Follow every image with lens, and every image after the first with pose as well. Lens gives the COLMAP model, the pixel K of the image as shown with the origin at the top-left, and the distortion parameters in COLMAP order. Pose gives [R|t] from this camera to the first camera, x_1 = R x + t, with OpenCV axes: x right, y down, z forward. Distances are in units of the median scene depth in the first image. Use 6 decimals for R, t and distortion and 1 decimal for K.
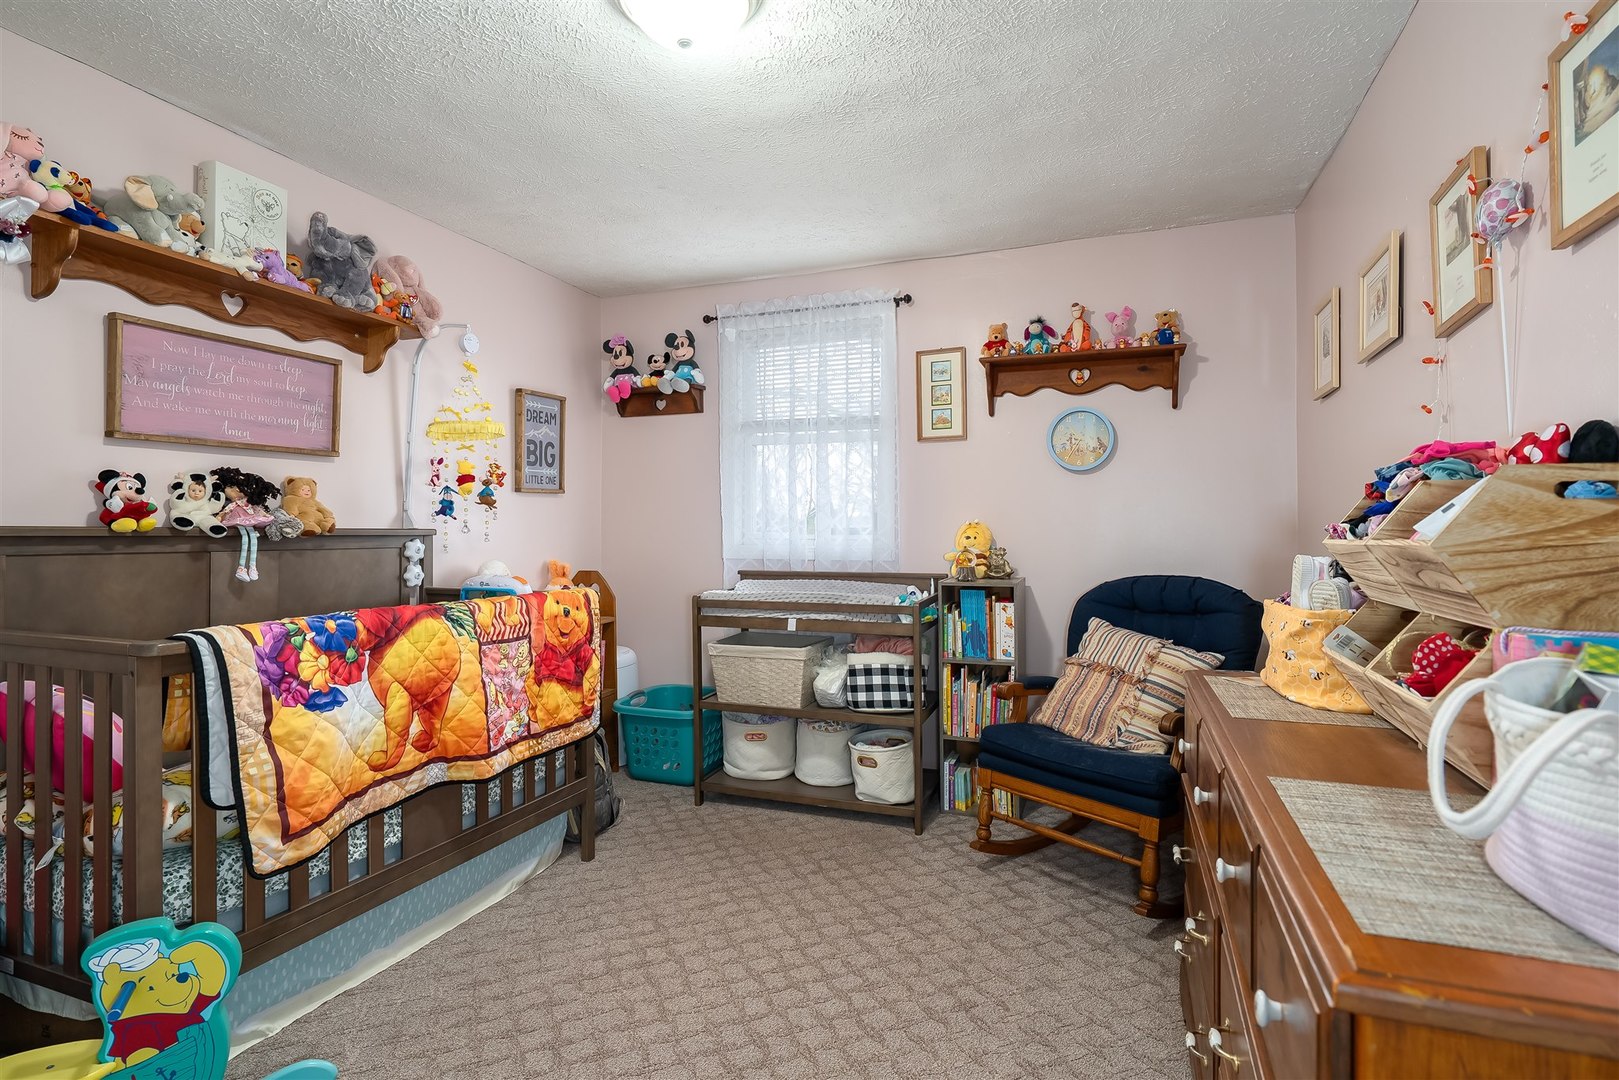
lens RADIAL K [[796.6, 0, 810.8], [0, 796.6, 536.3], [0, 0, 1]] dist [0.000750, -0.000179]
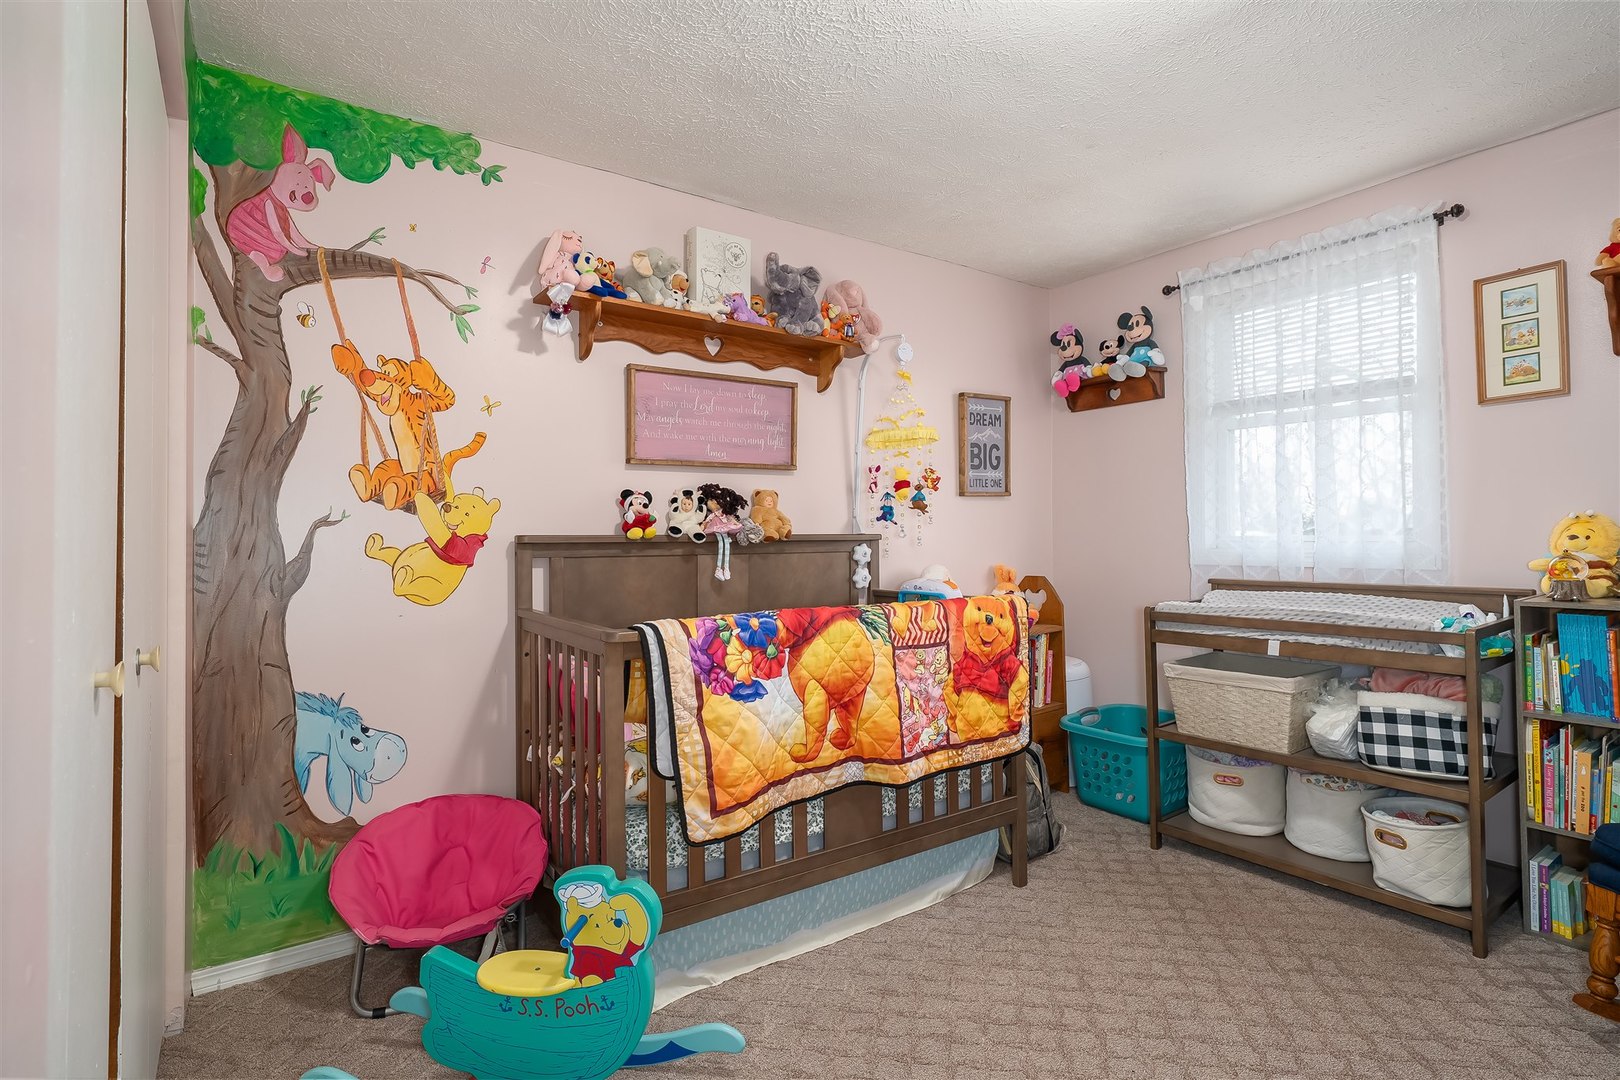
lens RADIAL K [[797.1, 0, 811.3], [0, 797.1, 536.3], [0, 0, 1]] dist [0.000750, -0.000179]
pose [[0.831661, -0.010455, -0.555185, 0.045210], [0.007400, 0.999943, -0.007744, 0.001707], [0.555234, 0.002332, 0.831691, 0.092444]]
